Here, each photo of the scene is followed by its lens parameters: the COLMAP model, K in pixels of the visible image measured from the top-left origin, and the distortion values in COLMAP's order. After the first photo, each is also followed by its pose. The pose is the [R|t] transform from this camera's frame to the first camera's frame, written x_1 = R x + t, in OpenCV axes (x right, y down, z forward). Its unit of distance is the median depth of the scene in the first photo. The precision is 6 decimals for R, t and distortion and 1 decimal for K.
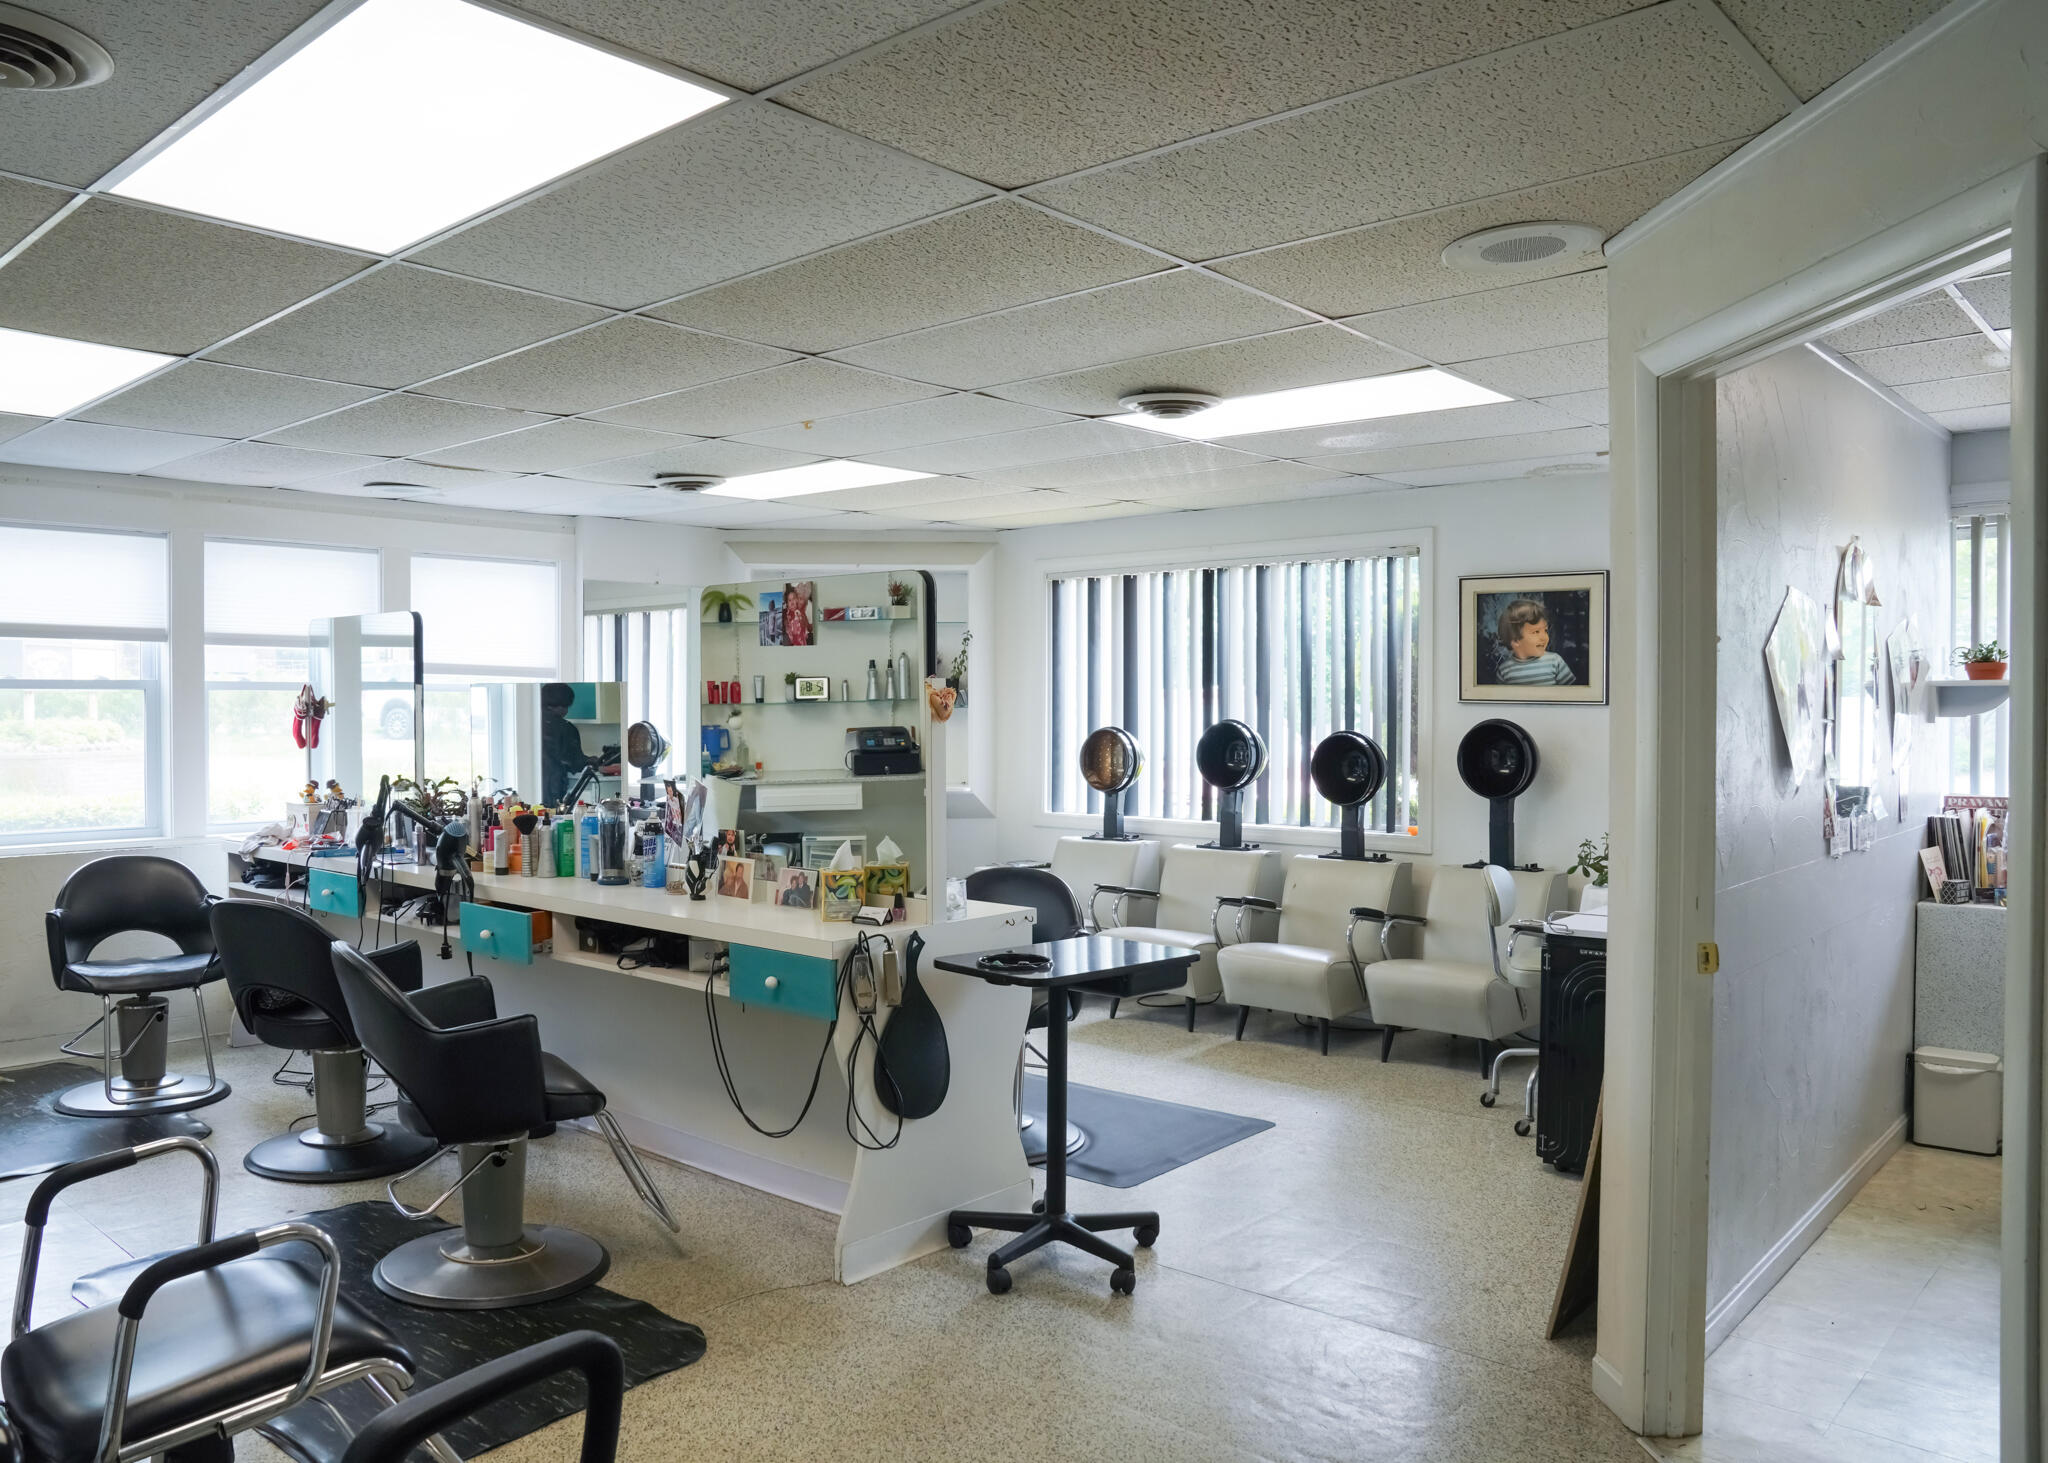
lens RADIAL K [[1504.3, 0, 1024.0], [0, 1504.3, 731.5], [0, 0, 1]] dist [-0.137726, -0.000160]
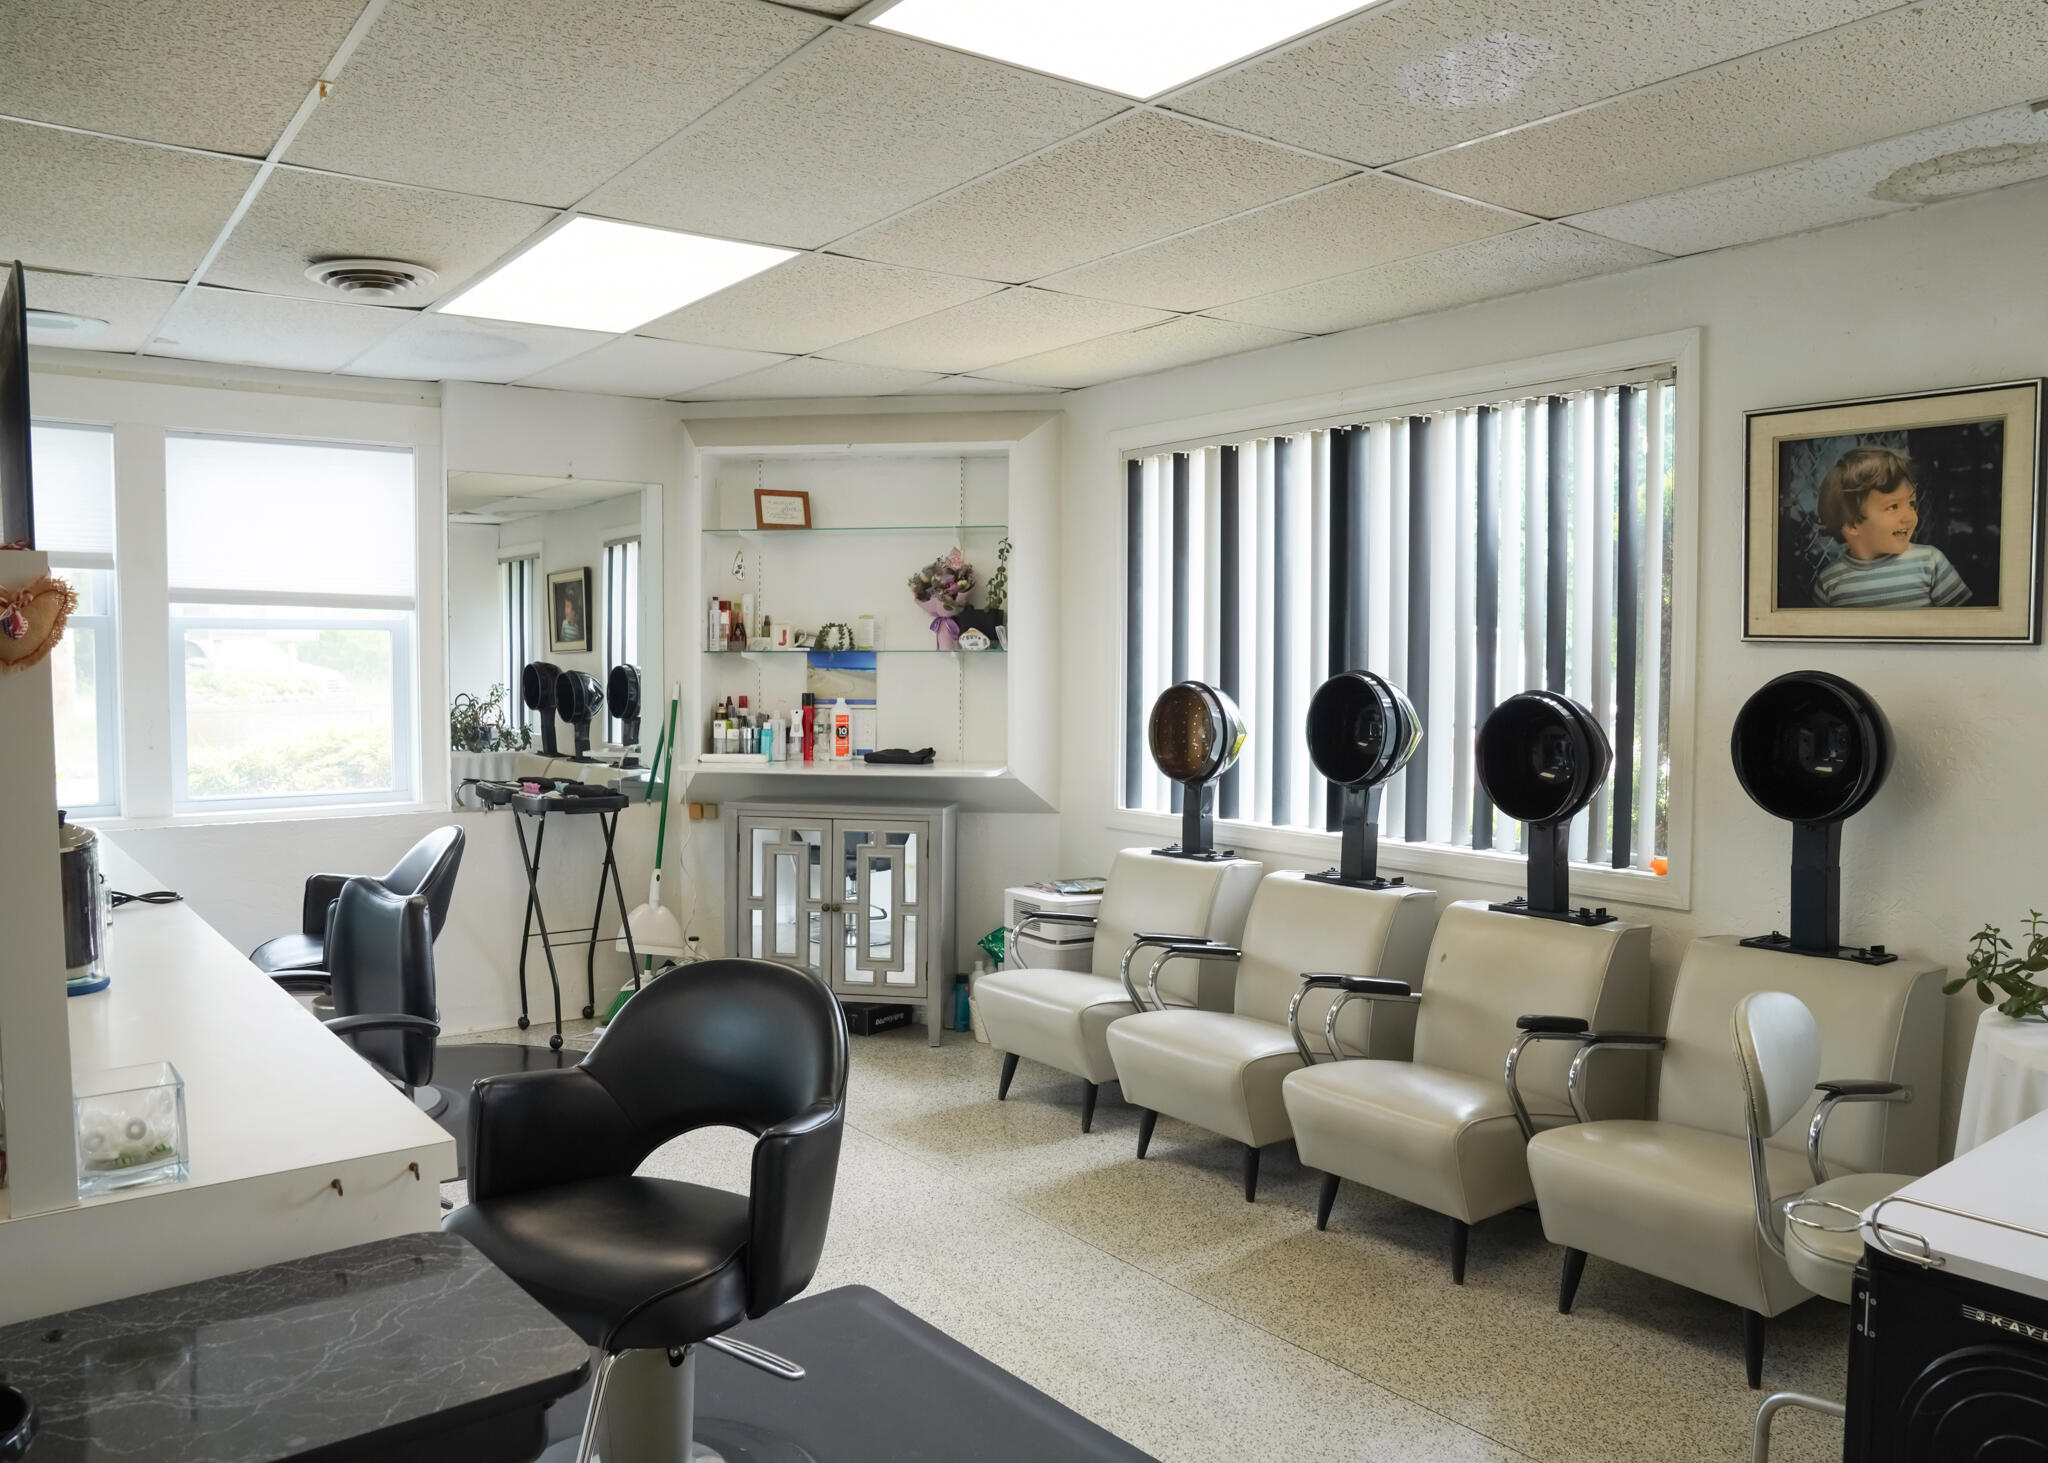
lens RADIAL K [[1602.7, 0, 1024.0], [0, 1602.7, 731.5], [0, 0, 1]] dist [-0.103568, 0.041562]
pose [[0.981332, 0.010308, -0.192046, 0.138501], [-0.004734, 0.999555, 0.029457, -0.001803], [0.192264, -0.027998, 0.980944, 0.364220]]
